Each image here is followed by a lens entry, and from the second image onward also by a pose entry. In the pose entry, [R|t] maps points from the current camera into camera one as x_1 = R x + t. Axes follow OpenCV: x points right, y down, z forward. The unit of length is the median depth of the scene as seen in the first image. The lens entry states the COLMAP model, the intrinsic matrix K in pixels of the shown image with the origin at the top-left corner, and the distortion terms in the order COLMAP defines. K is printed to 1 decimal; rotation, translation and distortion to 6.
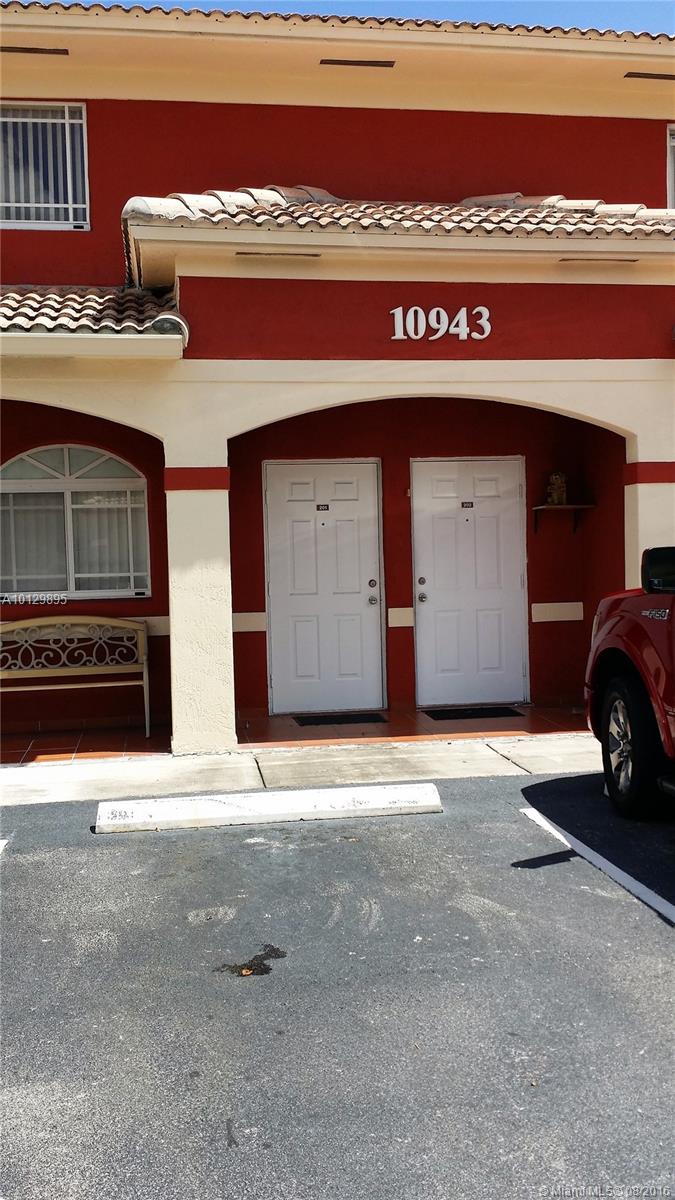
lens RADIAL K [[1141.5, 0, 337.5], [0, 1141.5, 600.0], [0, 0, 1]] dist [0.184695, -0.402780]
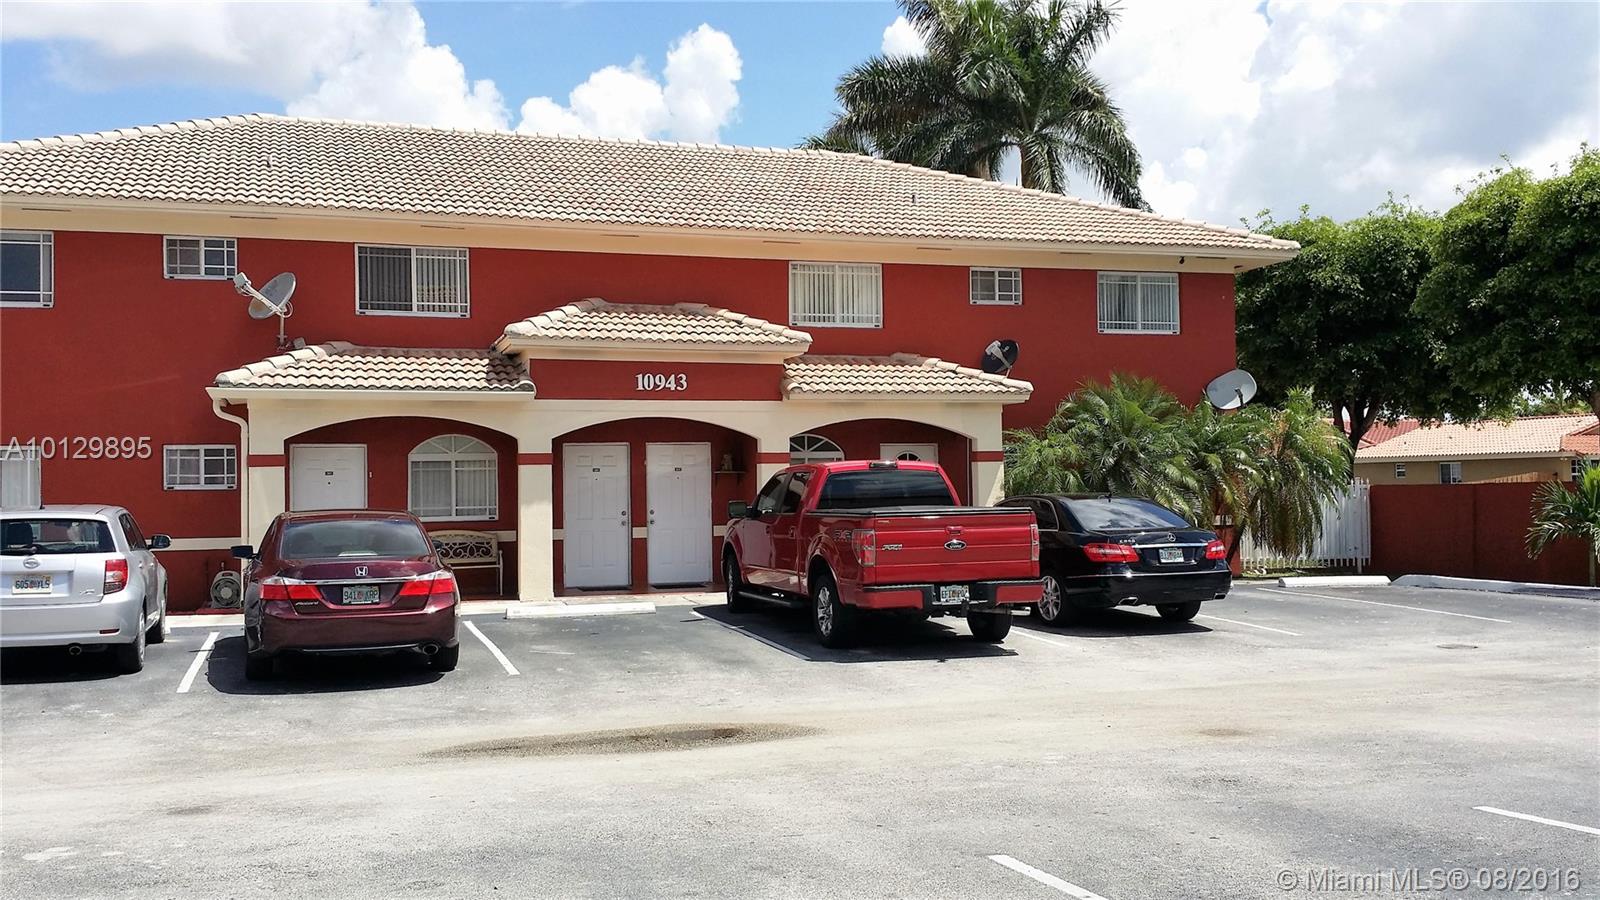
lens RADIAL K [[1522.0, 0, 773.8], [0, 1522.0, 447.2], [0, 0, 1]] dist [0.184695, -0.402780]
pose [[0.989969, 0.015978, 0.140379, -0.077152], [-0.007752, 0.998230, -0.058956, 0.021870], [-0.141072, 0.057277, 0.988341, -1.457812]]
